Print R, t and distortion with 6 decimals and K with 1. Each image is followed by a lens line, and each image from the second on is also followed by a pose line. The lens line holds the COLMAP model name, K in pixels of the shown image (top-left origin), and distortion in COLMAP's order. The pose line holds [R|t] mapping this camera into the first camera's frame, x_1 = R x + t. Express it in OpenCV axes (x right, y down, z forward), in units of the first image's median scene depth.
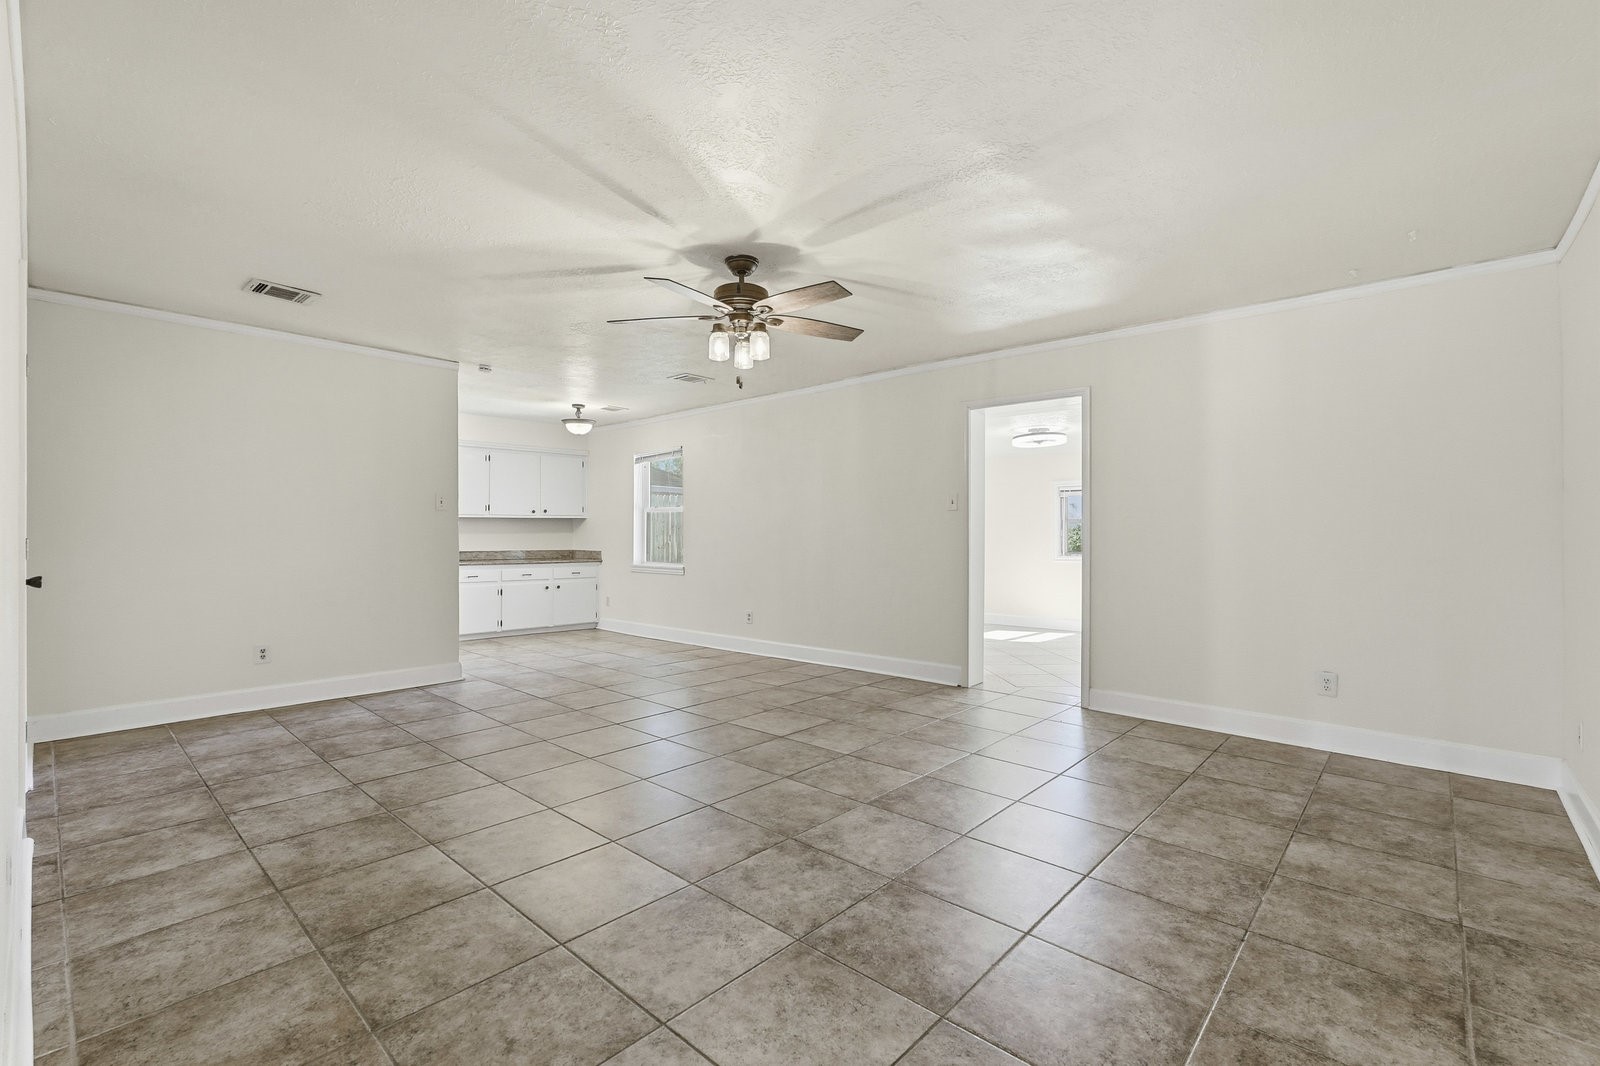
lens RADIAL K [[703.4, 0, 787.1], [0, 703.4, 530.7], [0, 0, 1]] dist [0.003559, 0.002335]
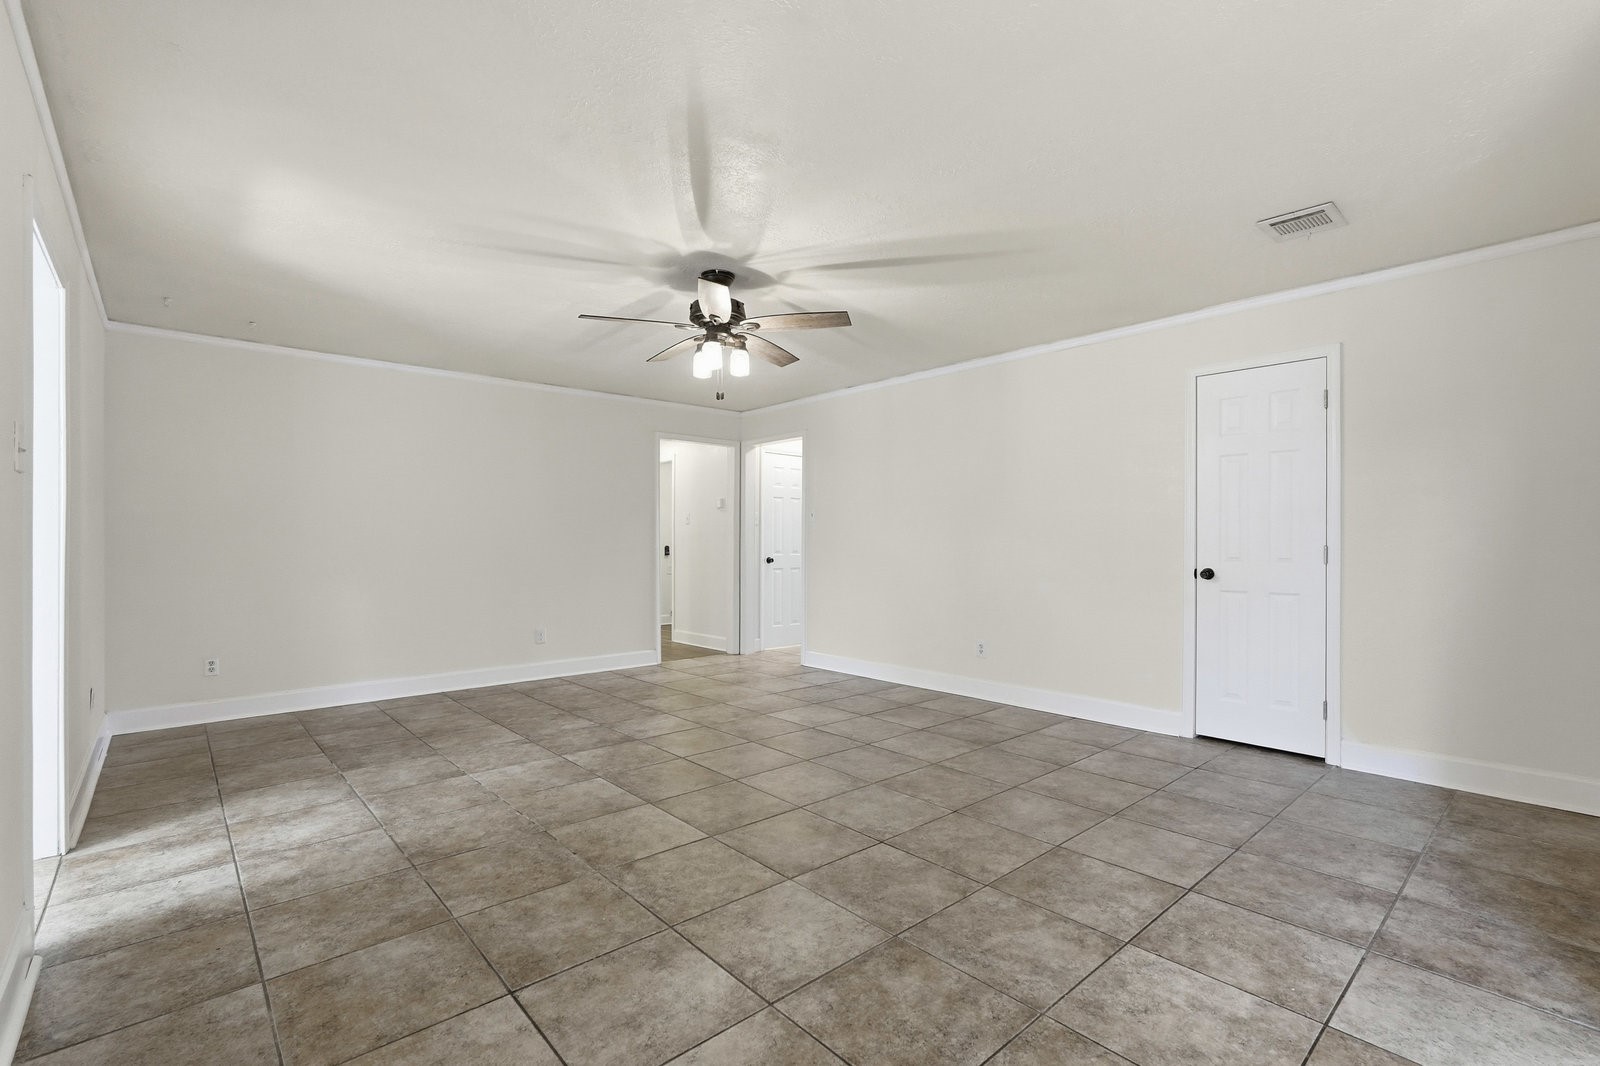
lens RADIAL K [[703.4, 0, 804.8], [0, 703.4, 543.9], [0, 0, 1]] dist [0.003559, 0.002335]
pose [[-0.997002, -0.002855, 0.077319, -0.396347], [-0.002824, 0.999996, 0.000505, 0.010916], [-0.077320, 0.000285, -0.997006, 2.943054]]
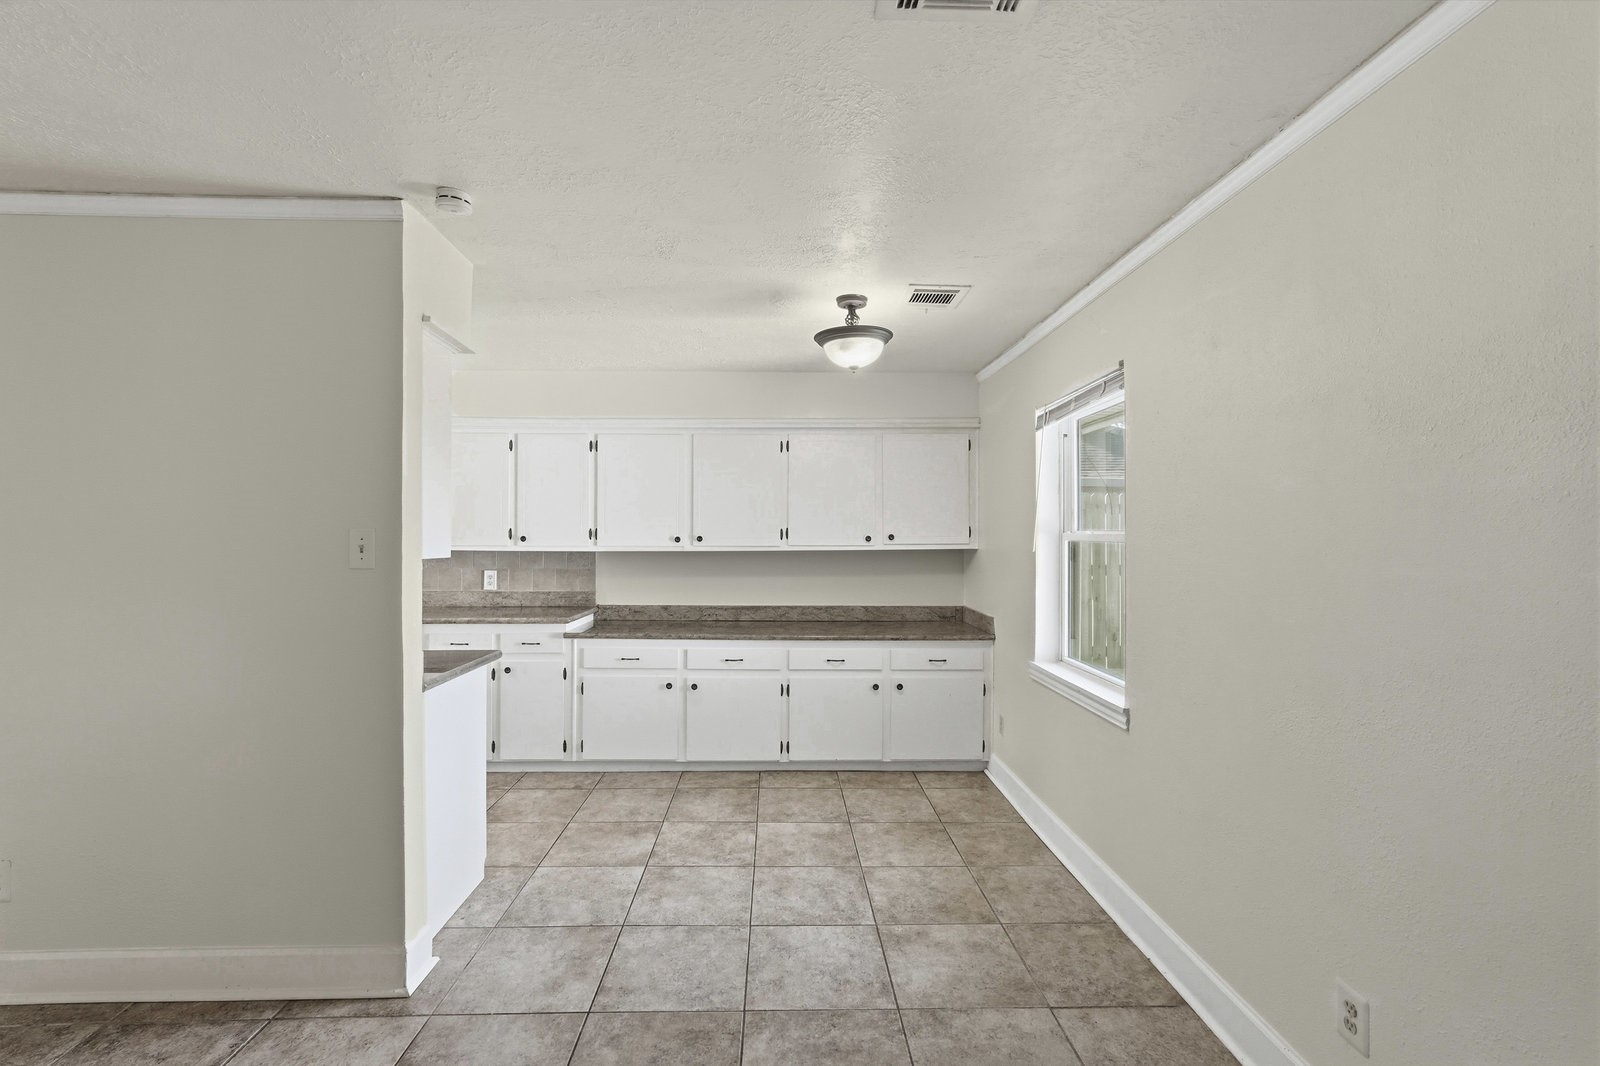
lens RADIAL K [[703.4, 0, 793.1], [0, 703.4, 542.7], [0, 0, 1]] dist [0.003559, 0.002335]
pose [[0.696755, 0.001365, -0.717308, -0.006196], [0.004243, 0.999973, 0.006025, -0.014991], [0.717297, -0.007241, 0.696730, 0.313703]]
